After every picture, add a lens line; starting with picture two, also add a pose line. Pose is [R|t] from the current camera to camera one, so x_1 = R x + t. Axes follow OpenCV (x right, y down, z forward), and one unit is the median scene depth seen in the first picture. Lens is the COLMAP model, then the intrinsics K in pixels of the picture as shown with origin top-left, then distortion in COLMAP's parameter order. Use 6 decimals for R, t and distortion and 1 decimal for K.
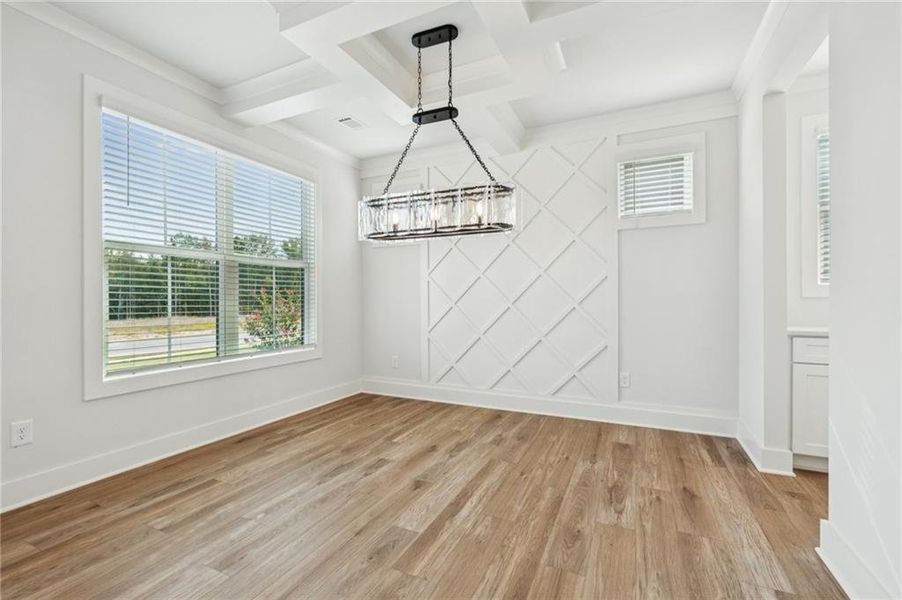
lens RADIAL K [[404.6, 0, 453.7], [0, 404.6, 296.7], [0, 0, 1]] dist [0.001555, 0.000061]
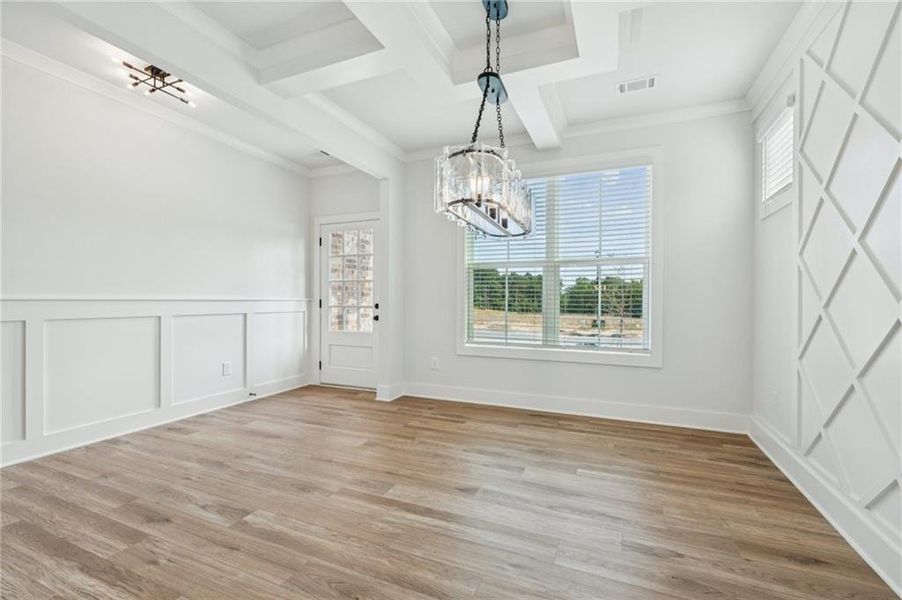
lens RADIAL K [[396.1, 0, 447.5], [0, 396.1, 300.7], [0, 0, 1]] dist [-0.002641, -0.000532]
pose [[0.012379, 0.004980, -0.999911, 0.641046], [0.003381, 0.999982, 0.005022, 0.004355], [0.999918, -0.003443, 0.012362, 0.702758]]
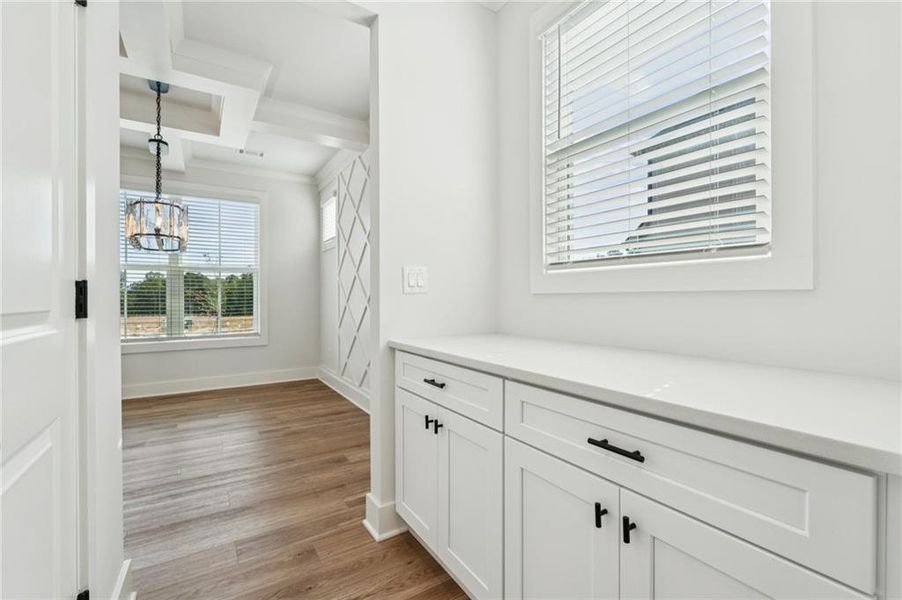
lens RADIAL K [[404.6, 0, 453.7], [0, 404.6, 296.7], [0, 0, 1]] dist [0.001555, 0.000061]
pose [[0.830559, -0.003752, -0.556918, 1.081927], [0.008186, 0.999952, 0.005471, 0.000112], [0.556870, -0.009103, 0.830549, 0.376699]]
